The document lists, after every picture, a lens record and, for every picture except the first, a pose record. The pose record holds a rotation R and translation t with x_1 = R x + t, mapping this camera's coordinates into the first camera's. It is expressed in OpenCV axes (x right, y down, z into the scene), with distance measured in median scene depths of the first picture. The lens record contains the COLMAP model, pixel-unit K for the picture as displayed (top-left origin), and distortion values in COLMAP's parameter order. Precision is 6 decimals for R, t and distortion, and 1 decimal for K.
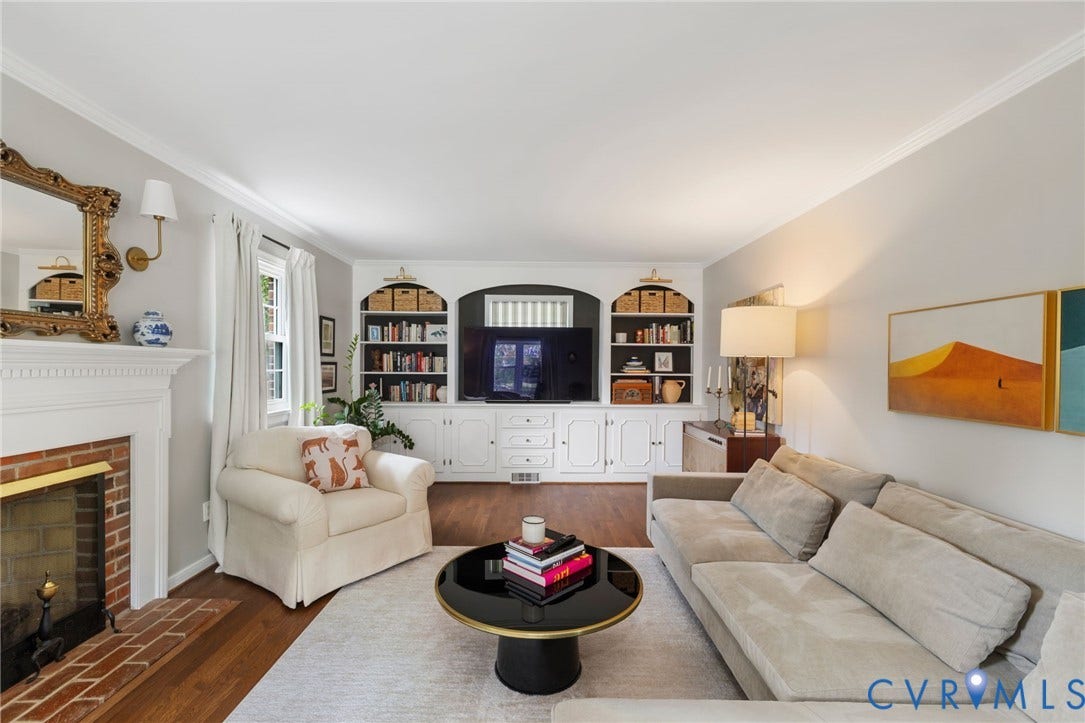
lens RADIAL K [[469.9, 0, 538.9], [0, 469.9, 374.8], [0, 0, 1]] dist [0.000478, 0.000144]
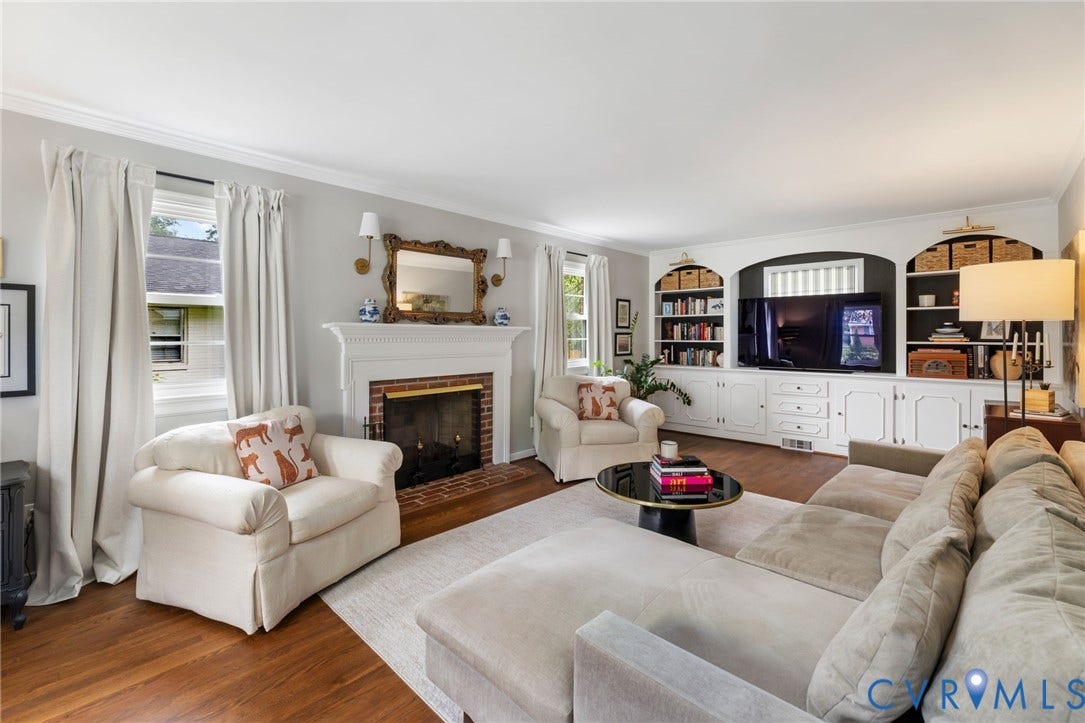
lens RADIAL K [[467.4, 0, 541.4], [0, 467.4, 335.2], [0, 0, 1]] dist [0.000662, 0.000127]
pose [[0.728087, -0.007681, -0.685442, 0.260615], [-0.005941, 0.999829, -0.017515, 0.004031], [0.685459, 0.016825, 0.727916, -0.114769]]
